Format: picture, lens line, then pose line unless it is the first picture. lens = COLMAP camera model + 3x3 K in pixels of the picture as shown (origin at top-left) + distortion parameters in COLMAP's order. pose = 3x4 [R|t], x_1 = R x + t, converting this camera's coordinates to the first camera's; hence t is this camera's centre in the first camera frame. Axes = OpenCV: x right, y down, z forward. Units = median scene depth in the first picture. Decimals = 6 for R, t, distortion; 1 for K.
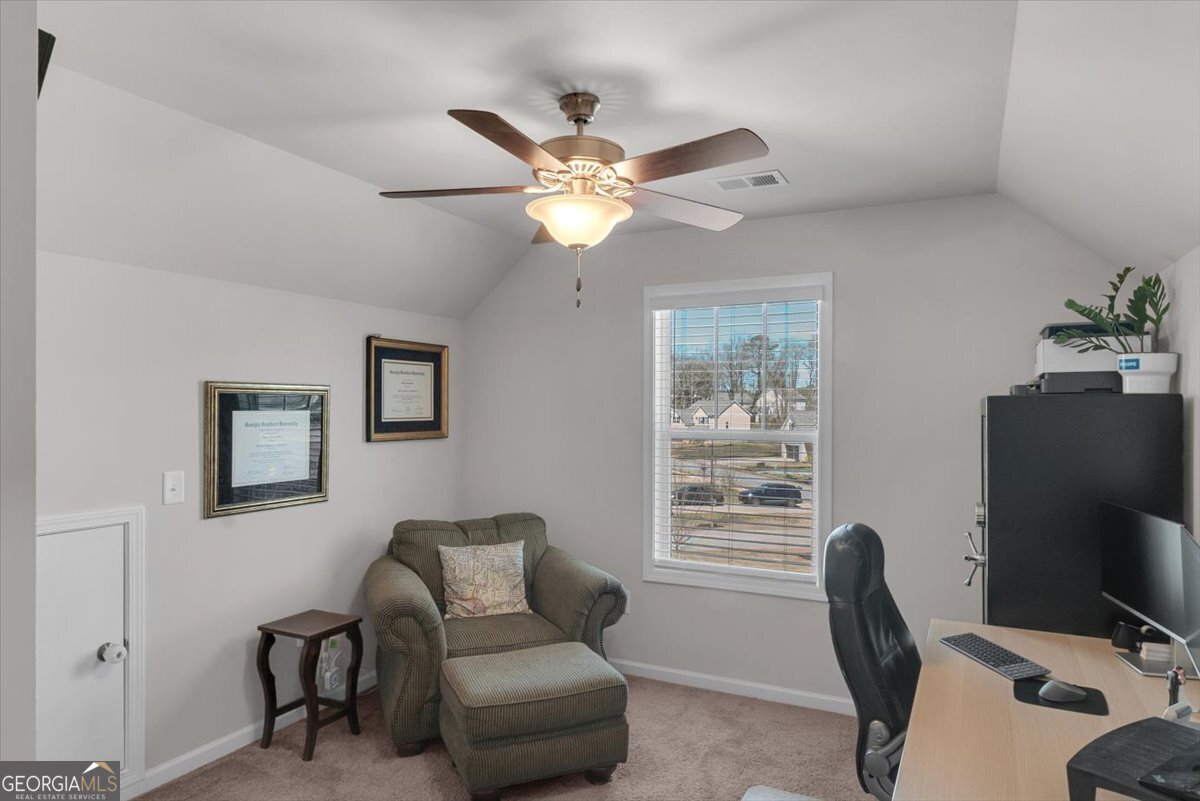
lens RADIAL K [[731.3, 0, 600.0], [0, 731.3, 400.5], [0, 0, 1]] dist [-0.000061, 0.001622]
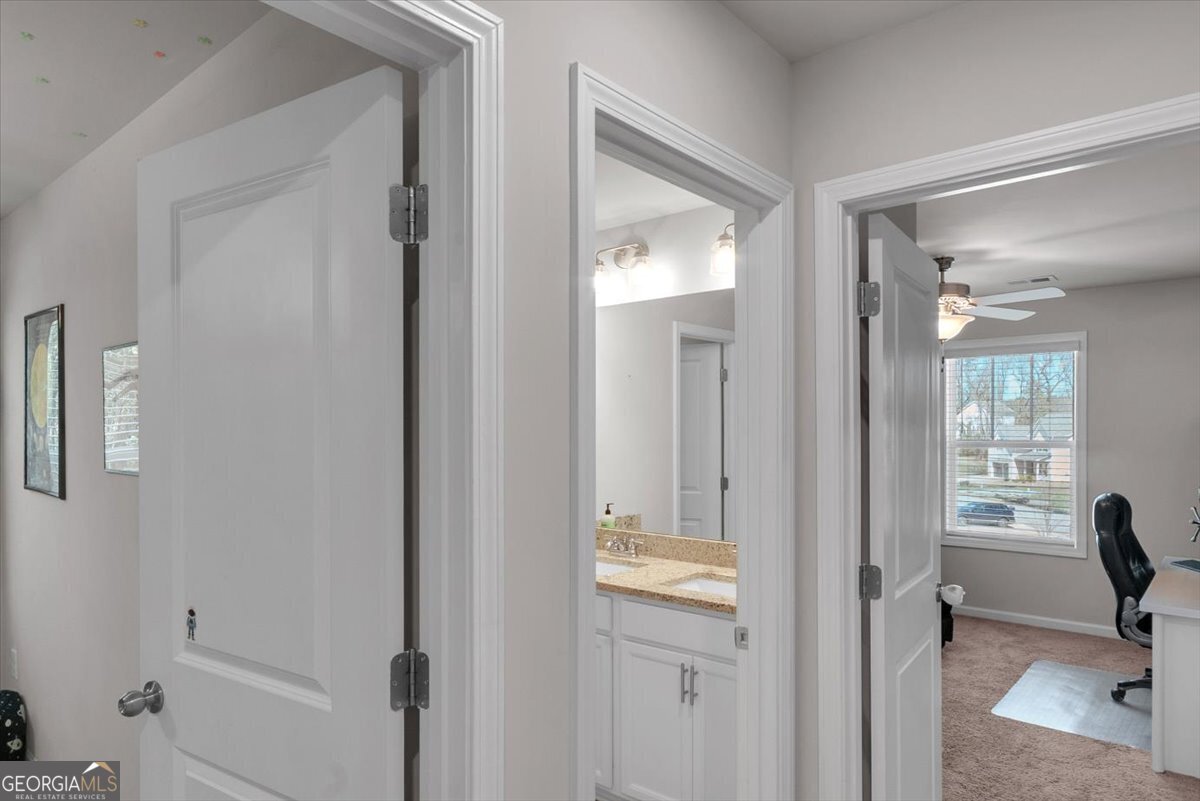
lens RADIAL K [[737.3, 0, 594.7], [0, 737.3, 424.7], [0, 0, 1]] dist [-0.001498, 0.002155]
pose [[0.970886, -0.010086, -0.239328, -0.283436], [0.012276, 0.999895, 0.007663, -0.012818], [0.239226, -0.010378, 0.970908, -0.661043]]
